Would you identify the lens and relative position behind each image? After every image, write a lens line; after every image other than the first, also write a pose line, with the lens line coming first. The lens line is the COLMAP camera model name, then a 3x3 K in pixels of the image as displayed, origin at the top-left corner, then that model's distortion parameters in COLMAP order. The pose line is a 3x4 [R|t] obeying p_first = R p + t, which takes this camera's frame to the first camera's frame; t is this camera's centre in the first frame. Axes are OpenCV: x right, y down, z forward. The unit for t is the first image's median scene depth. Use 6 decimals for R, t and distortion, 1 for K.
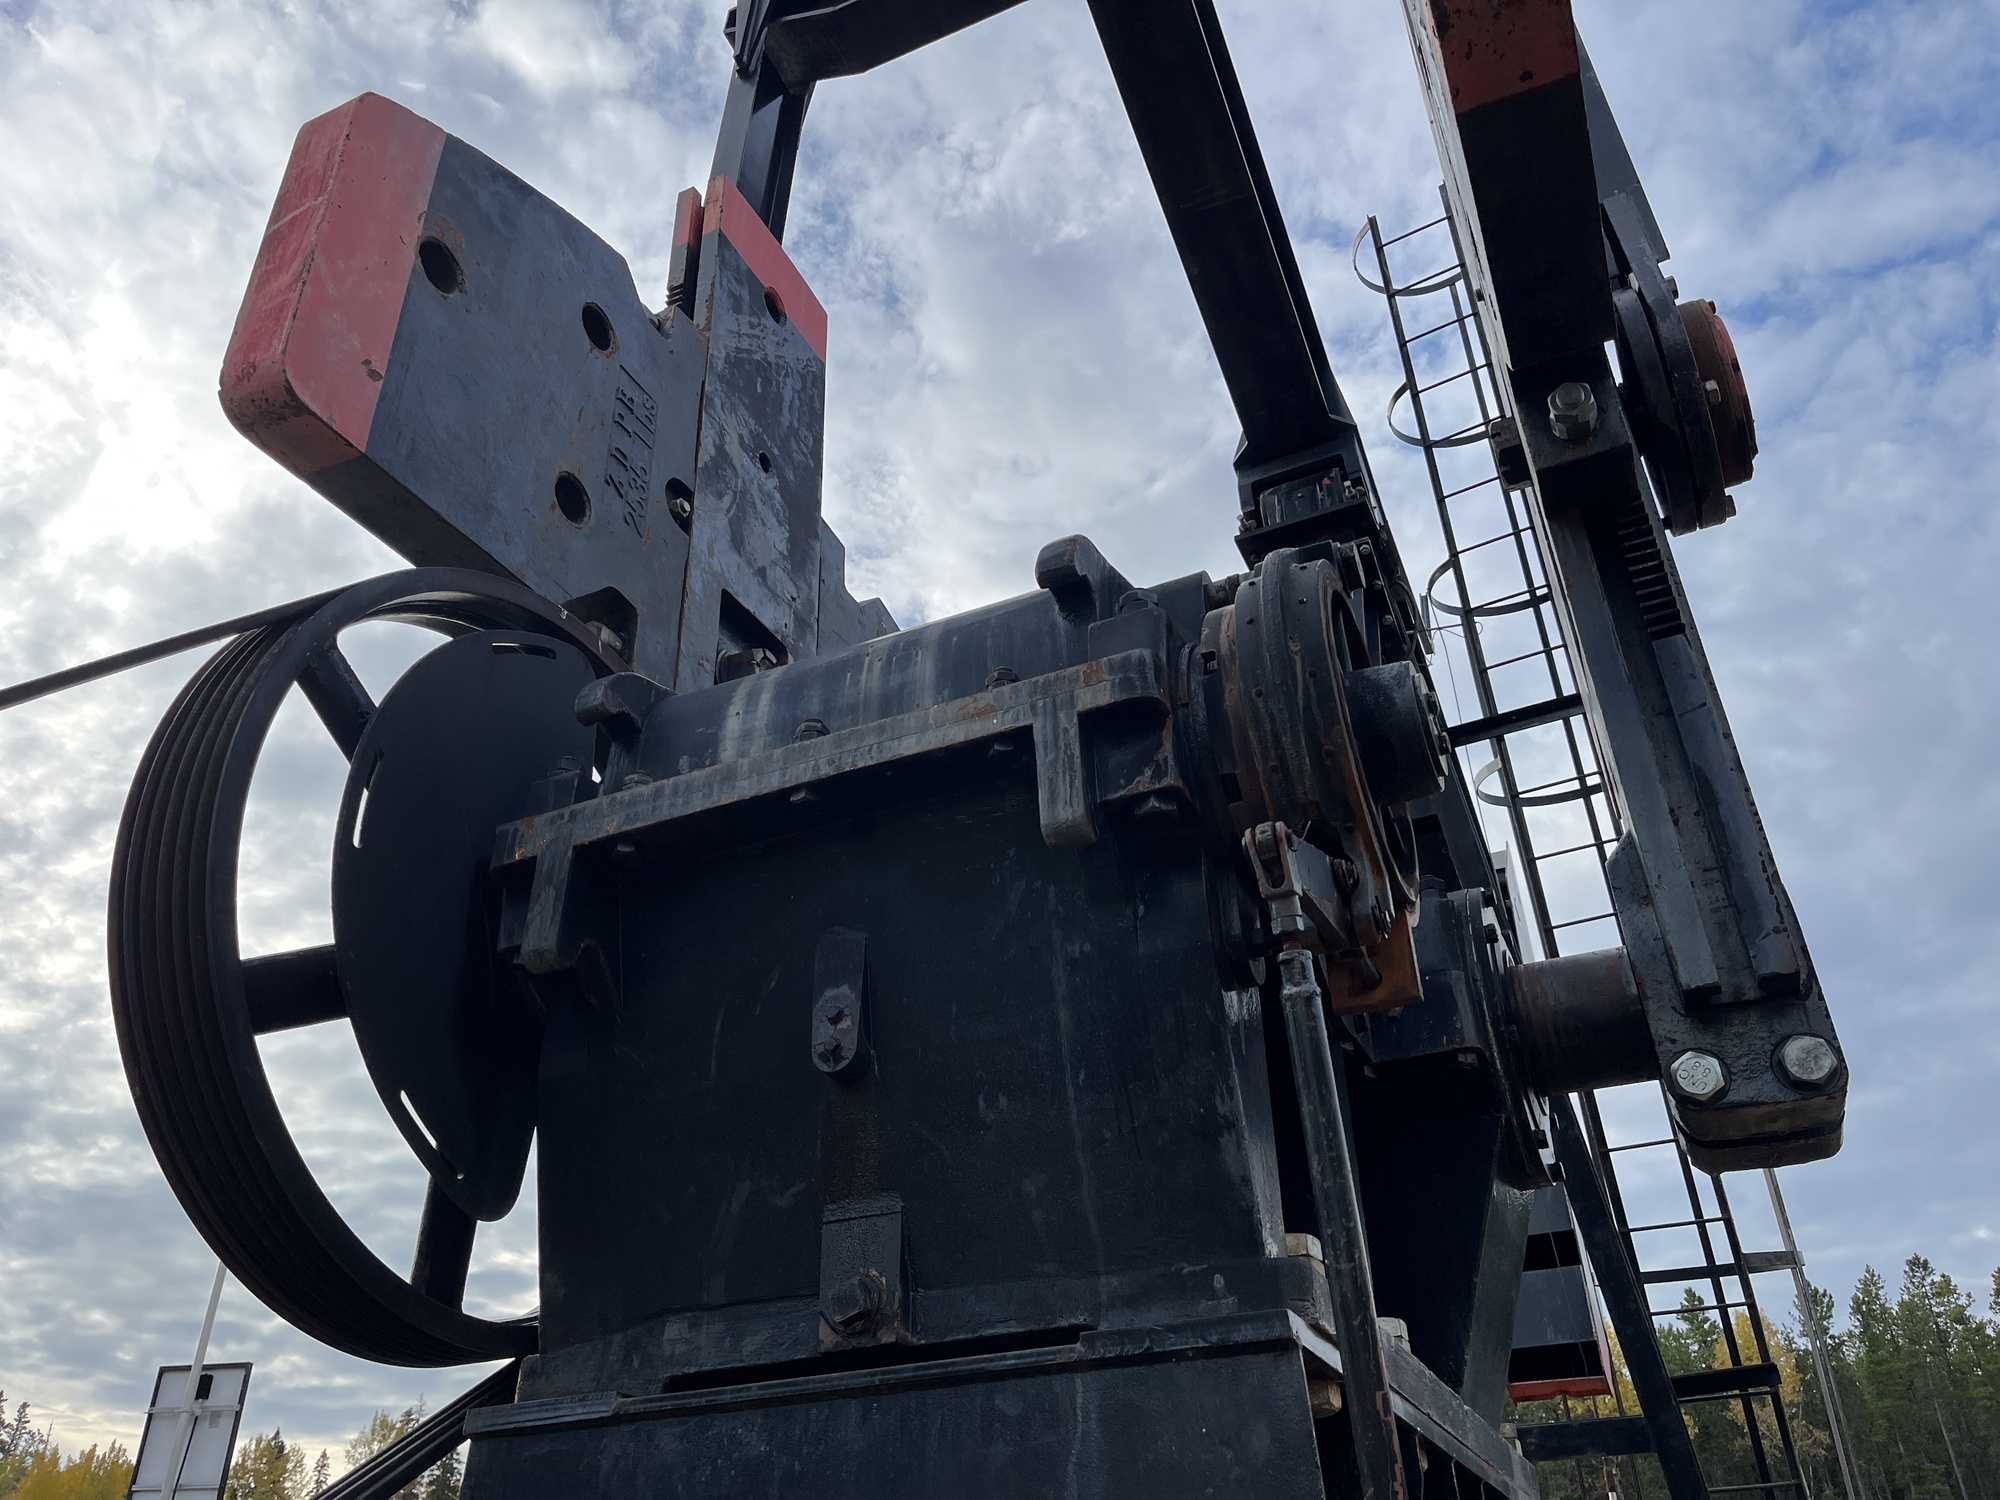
lens RADIAL K [[1547.6, 0, 1008.6], [0, 1547.6, 720.2], [0, 0, 1]] dist [0.034806, -0.066778]
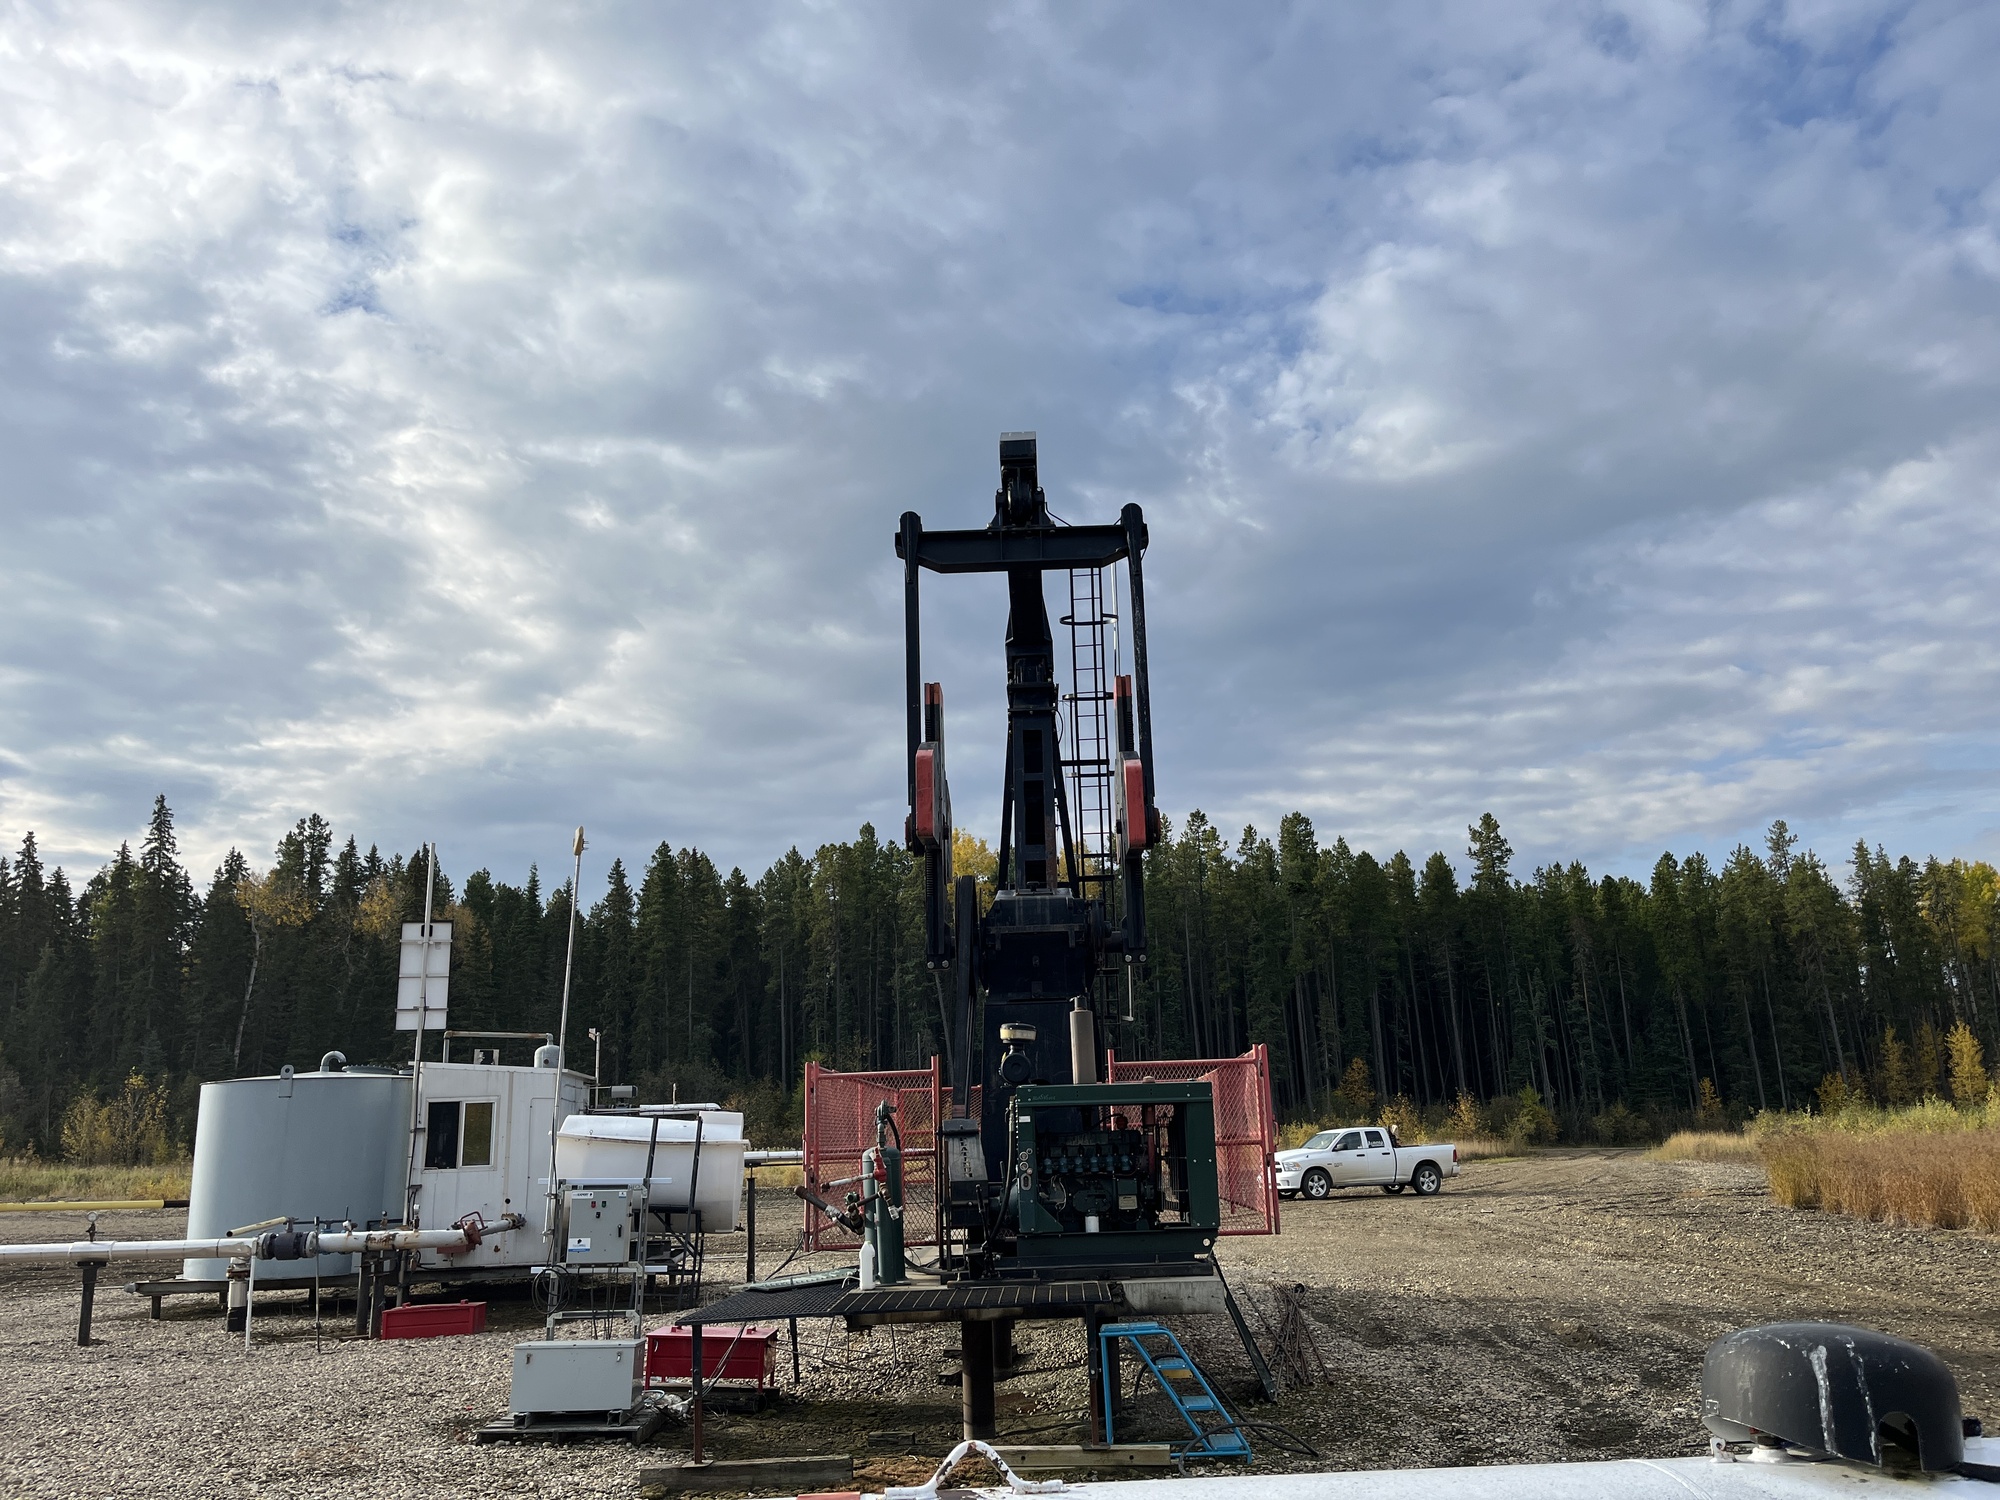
lens RADIAL K [[1547.6, 0, 1008.6], [0, 1547.6, 720.2], [0, 0, 1]] dist [0.034806, -0.066778]
pose [[0.925671, 0.088963, 0.367722, -0.885069], [-0.198831, 0.941303, 0.272789, -0.842174], [-0.321870, -0.325628, 0.889026, -1.523948]]
